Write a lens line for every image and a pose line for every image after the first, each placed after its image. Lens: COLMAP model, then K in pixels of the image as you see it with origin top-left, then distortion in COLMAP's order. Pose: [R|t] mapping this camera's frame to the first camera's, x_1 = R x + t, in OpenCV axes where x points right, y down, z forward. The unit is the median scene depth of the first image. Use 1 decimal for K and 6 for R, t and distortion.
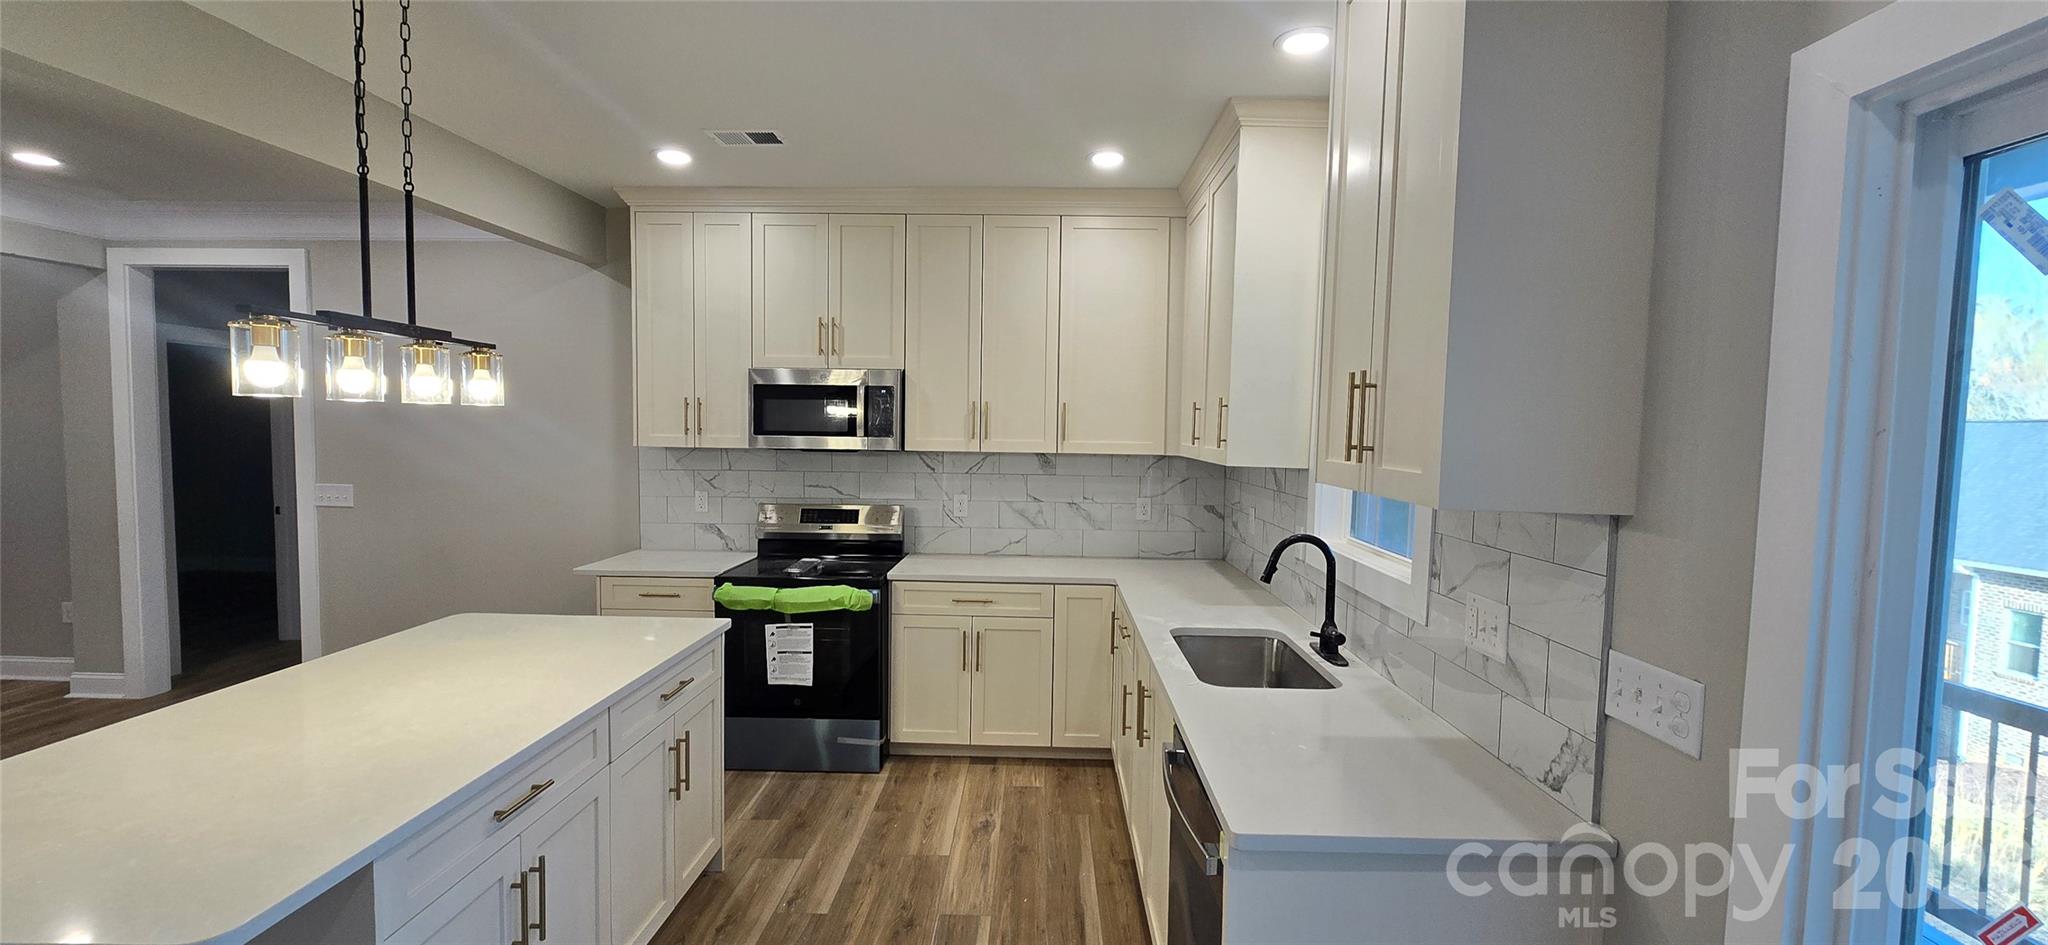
lens RADIAL K [[796.6, 0, 1024.0], [0, 796.6, 472.5], [0, 0, 1]] dist [0.000447, -0.000005]
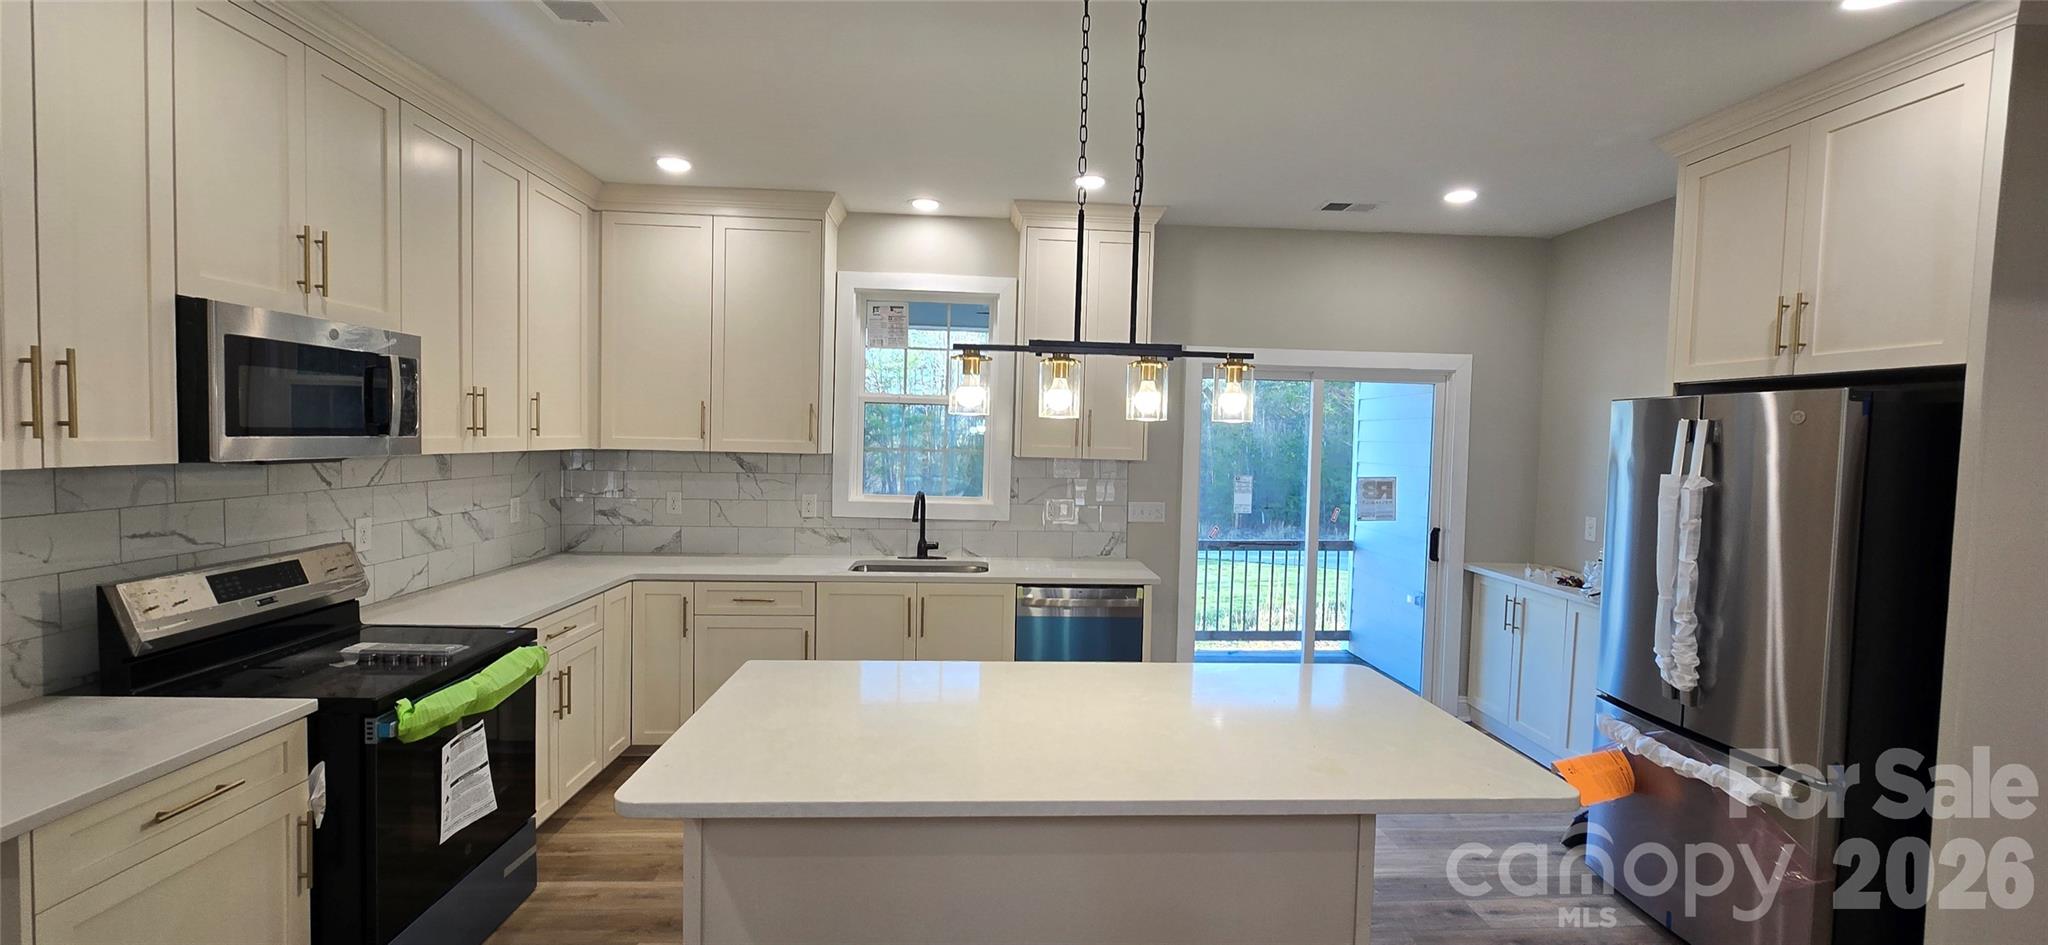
lens RADIAL K [[796.6, 0, 1024.0], [0, 796.6, 472.5], [0, 0, 1]] dist [0.000447, -0.000005]
pose [[-0.035213, -0.063163, 0.997382, -0.843941], [0.026095, 0.997602, 0.064099, -0.043035], [-0.999039, 0.028284, -0.033480, 0.511000]]
